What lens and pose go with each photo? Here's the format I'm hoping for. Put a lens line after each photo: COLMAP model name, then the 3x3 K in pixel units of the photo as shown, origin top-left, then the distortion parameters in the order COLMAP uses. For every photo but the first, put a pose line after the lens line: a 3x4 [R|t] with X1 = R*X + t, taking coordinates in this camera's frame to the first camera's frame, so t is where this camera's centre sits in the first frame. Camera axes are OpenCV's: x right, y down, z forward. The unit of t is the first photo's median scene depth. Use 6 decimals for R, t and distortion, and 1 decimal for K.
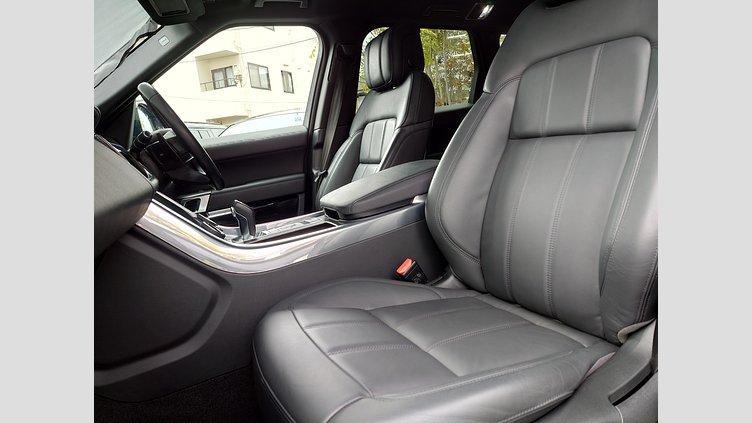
lens RADIAL K [[411.9, 0, 376.0], [0, 411.9, 211.5], [0, 0, 1]] dist [-0.001632, 0.000300]
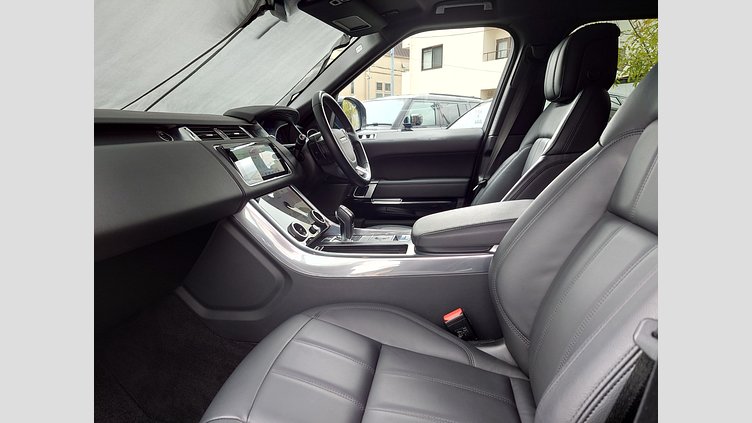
lens RADIAL K [[411.9, 0, 376.0], [0, 411.9, 211.5], [0, 0, 1]] dist [-0.001632, 0.000300]
pose [[0.784703, 0.231169, -0.575155, 0.276783], [-0.185242, 0.972912, 0.138305, -0.129600], [0.591546, -0.001985, 0.806269, 0.086151]]
